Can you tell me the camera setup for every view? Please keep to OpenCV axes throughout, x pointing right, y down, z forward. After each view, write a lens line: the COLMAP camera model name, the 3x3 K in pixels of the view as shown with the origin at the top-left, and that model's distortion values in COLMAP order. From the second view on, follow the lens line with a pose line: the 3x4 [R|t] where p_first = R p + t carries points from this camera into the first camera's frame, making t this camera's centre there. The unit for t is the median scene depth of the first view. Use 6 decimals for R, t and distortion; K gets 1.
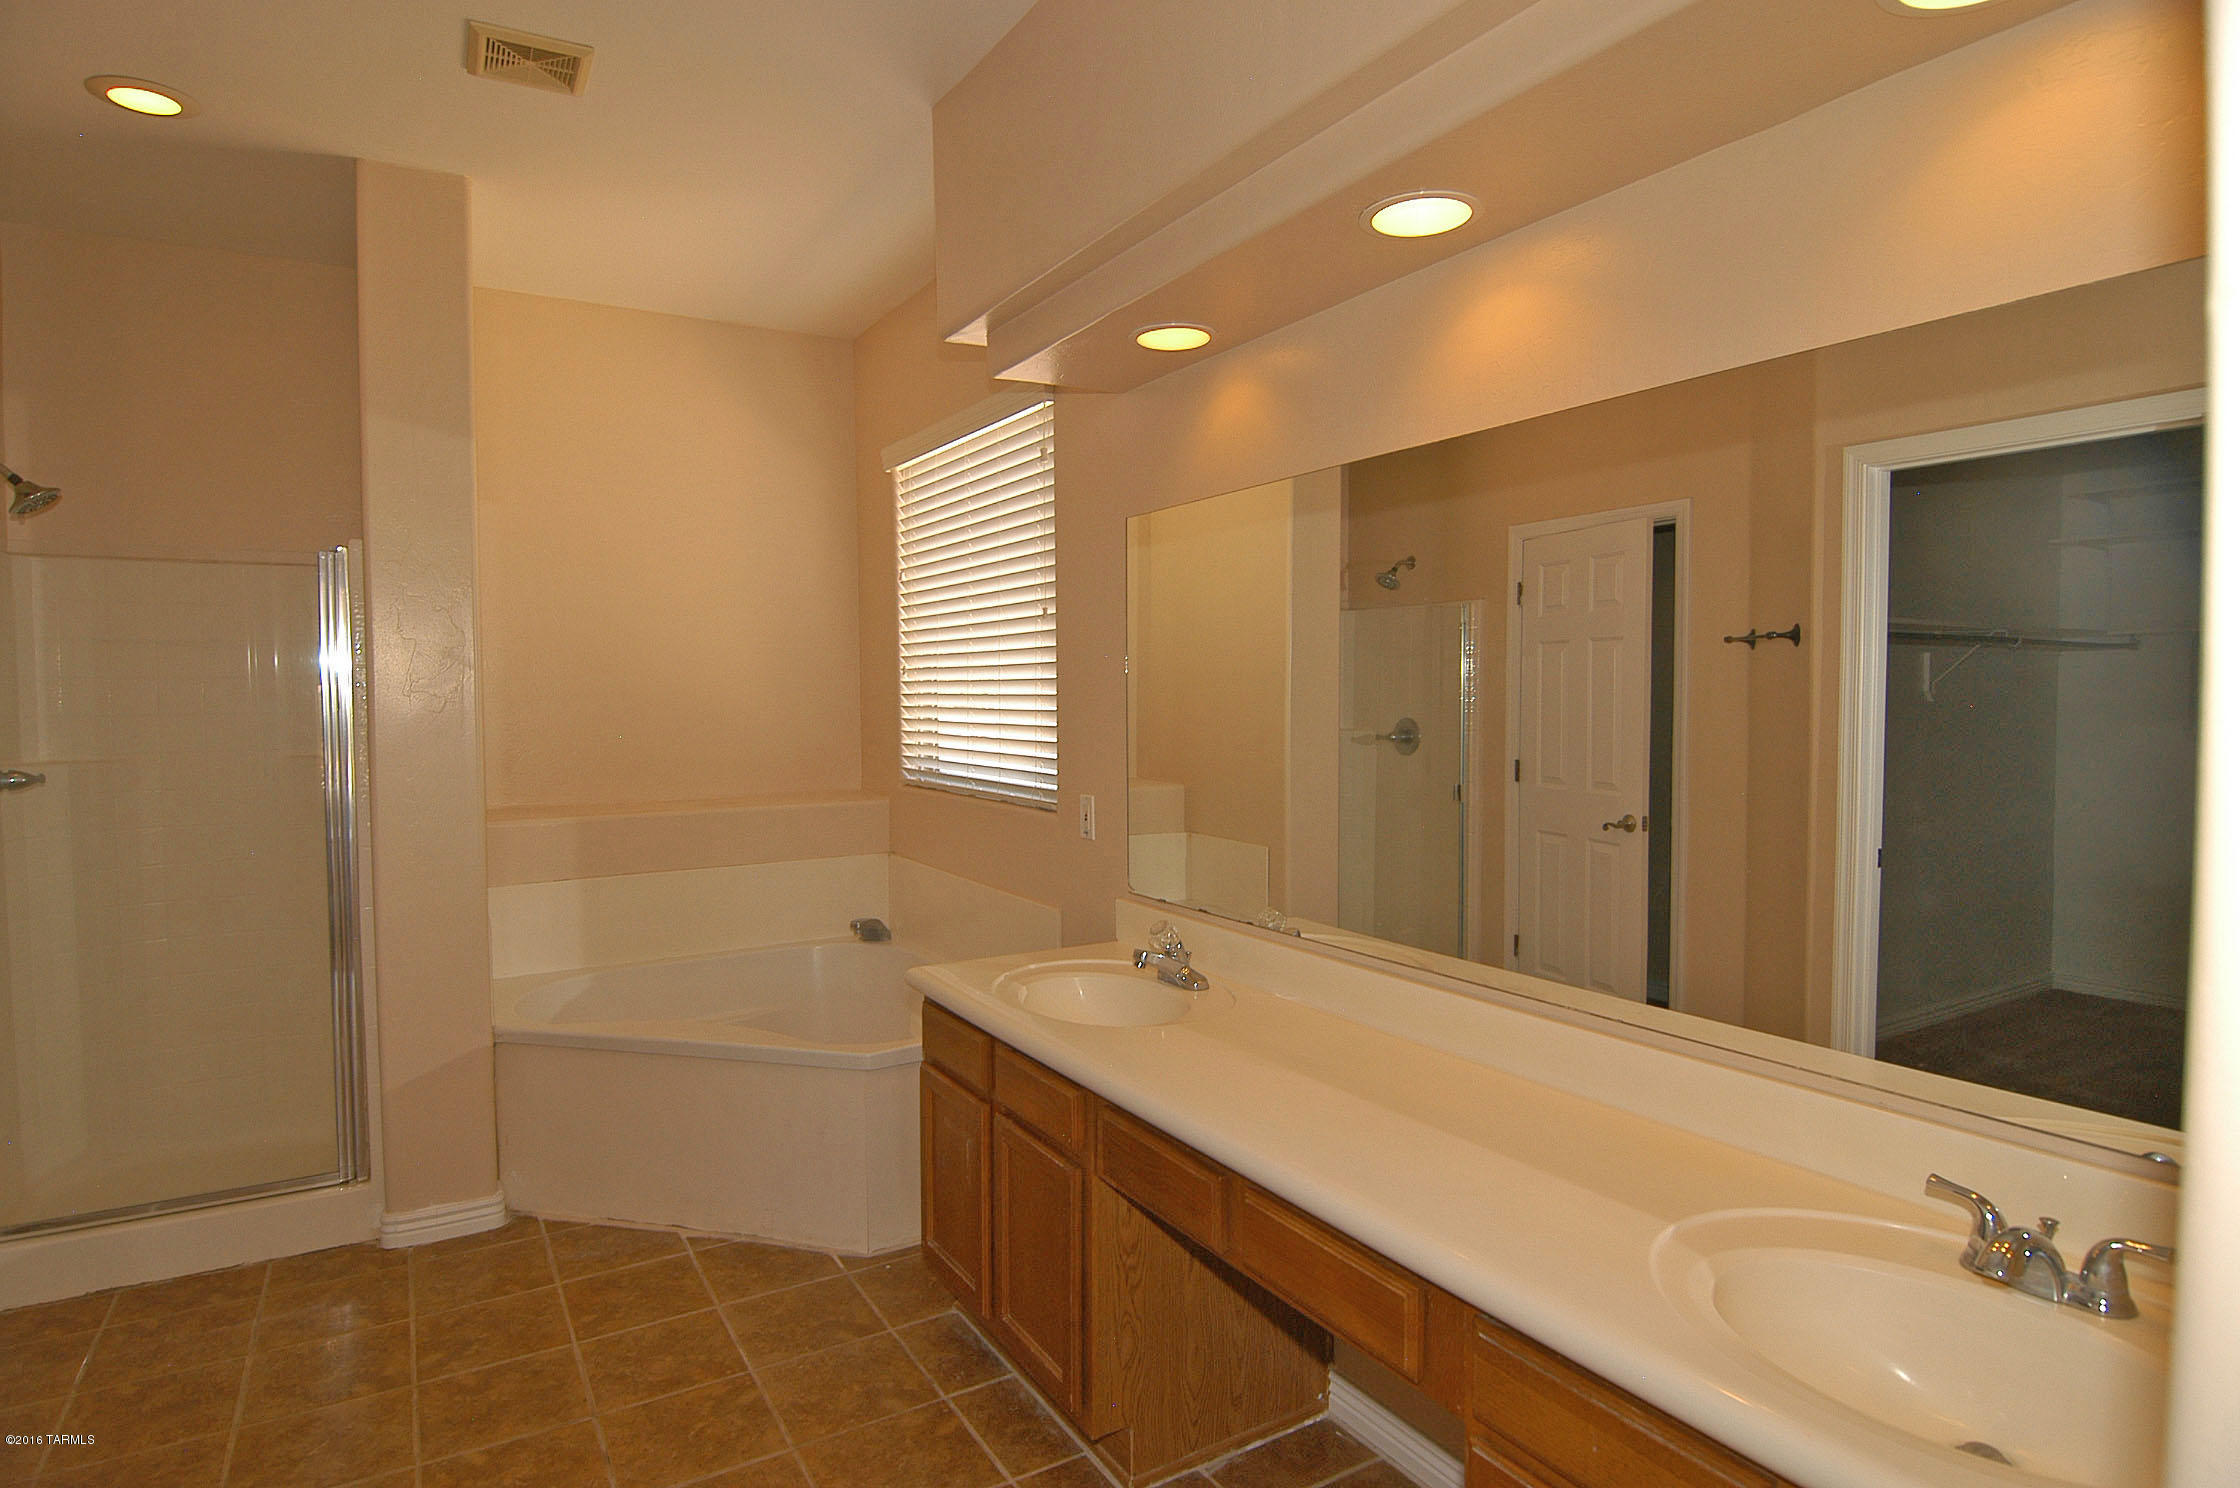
lens RADIAL K [[1202.5, 0, 1111.1], [0, 1202.5, 740.0], [0, 0, 1]] dist [-0.010626, -0.008096]
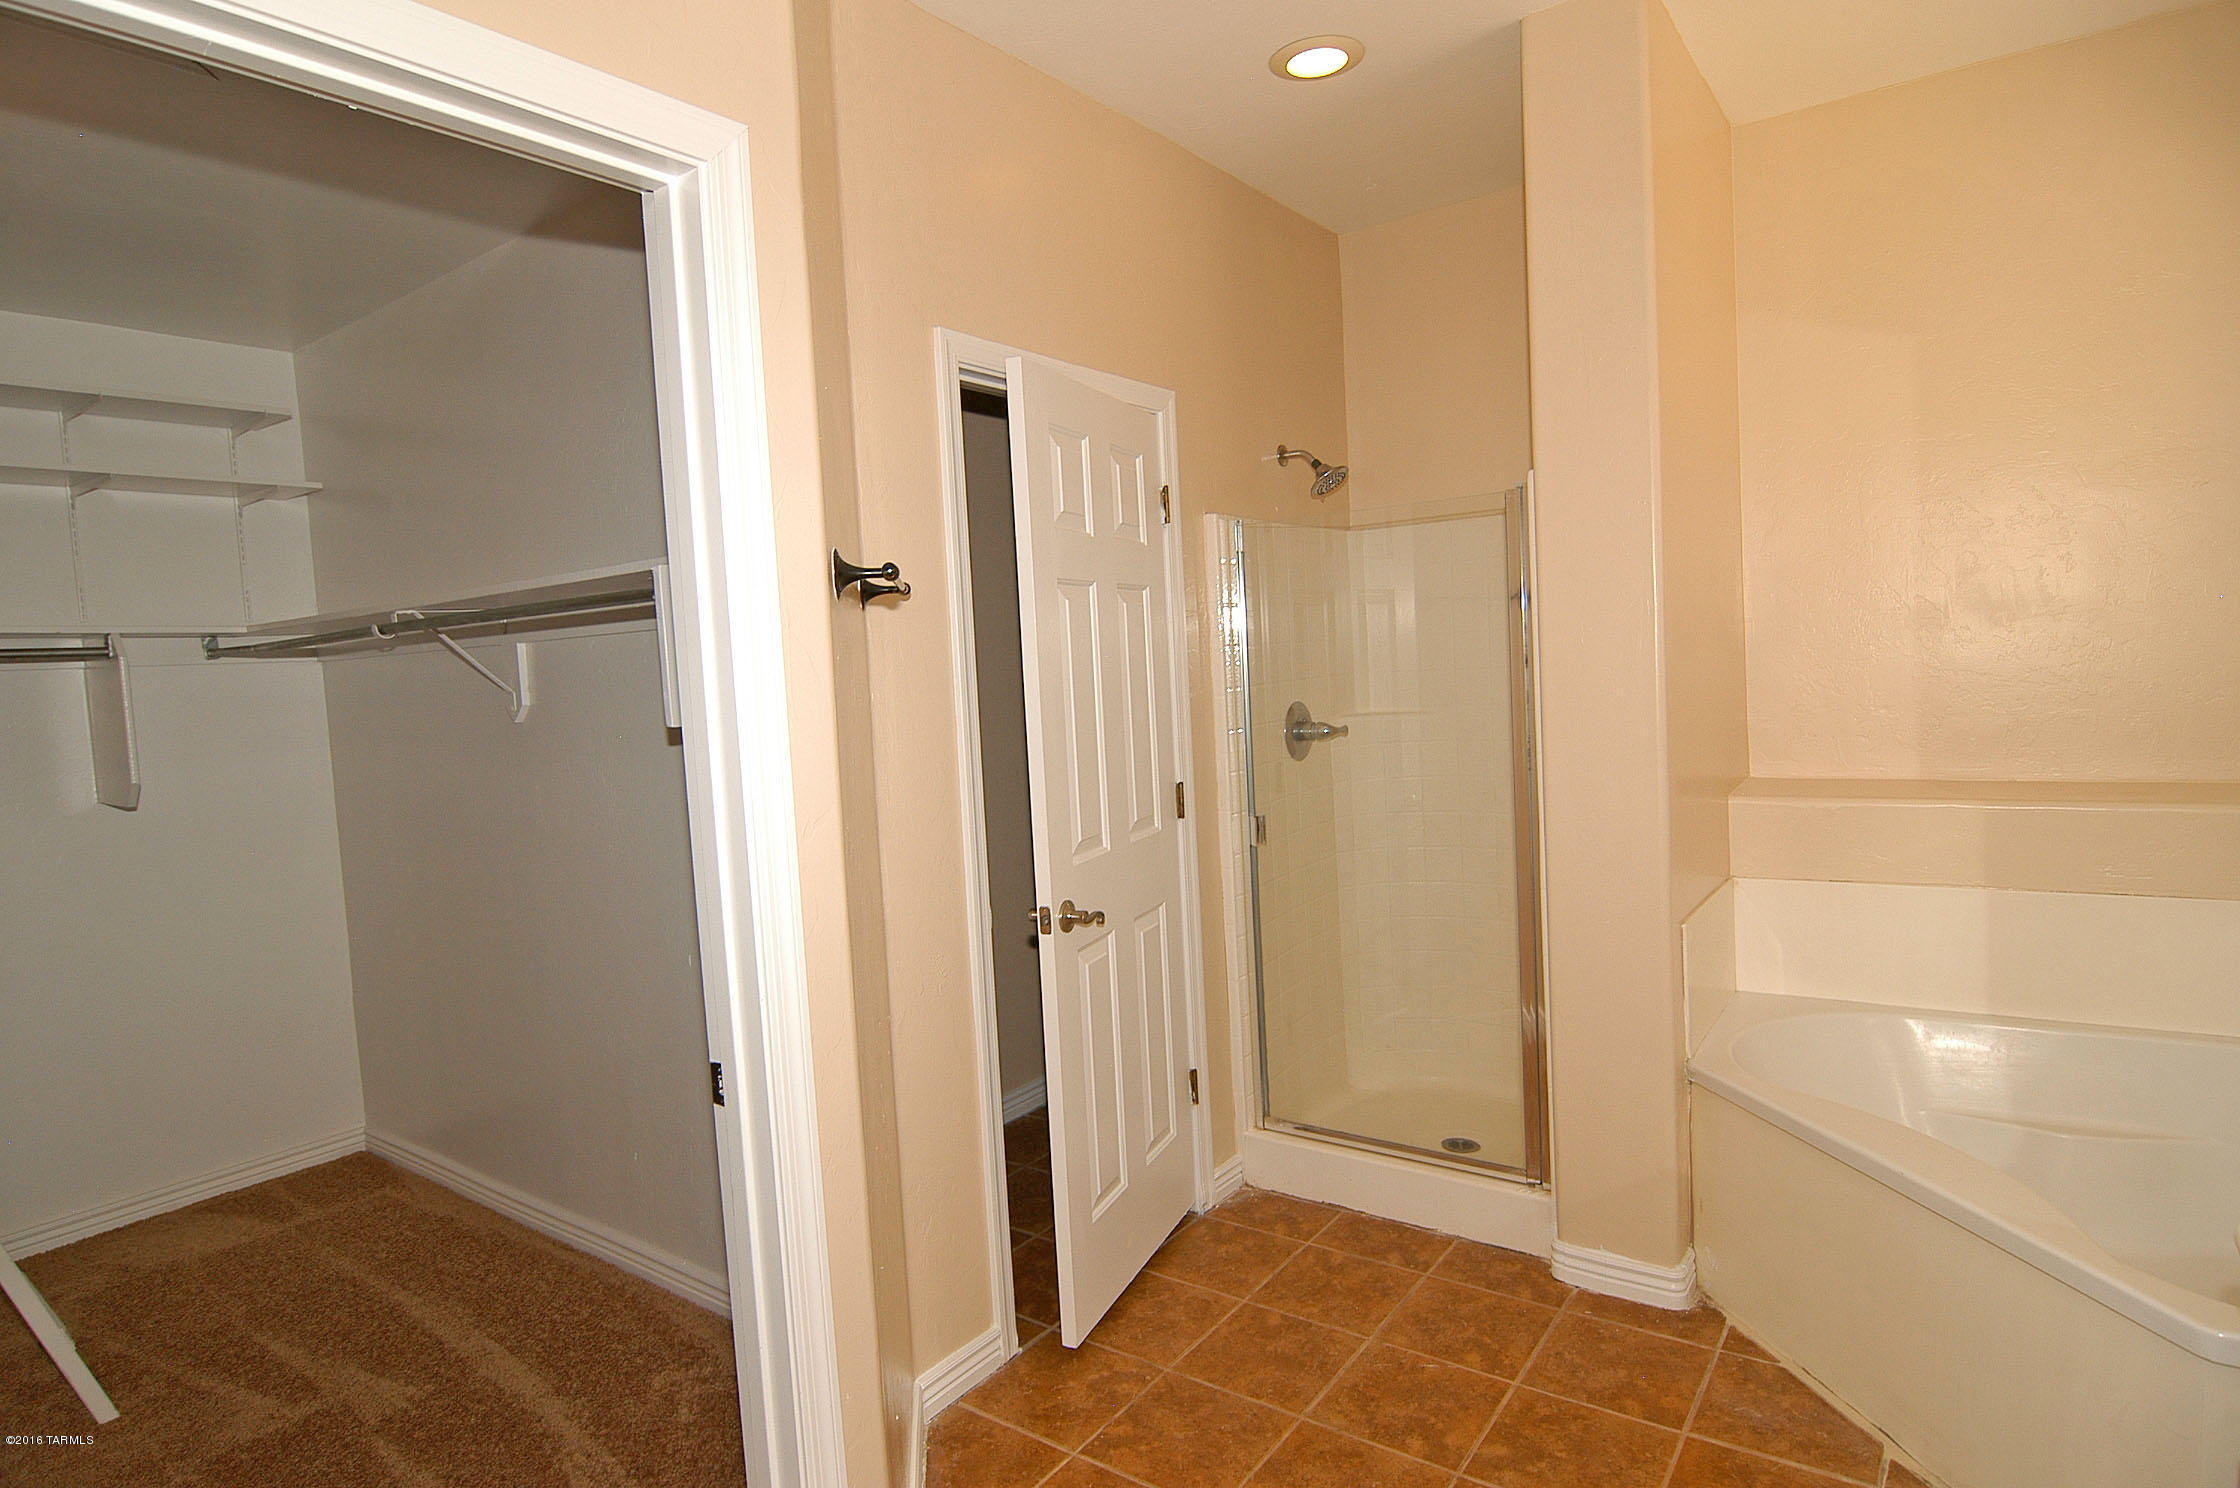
lens RADIAL K [[1202.5, 0, 1132.7], [0, 1202.5, 742.0], [0, 0, 1]] dist [-0.010626, -0.008096]
pose [[0.397636, 0.049207, -0.916223, 0.062493], [0.011110, 0.998230, 0.058433, -0.025378], [0.917476, -0.033415, 0.396385, 0.380649]]
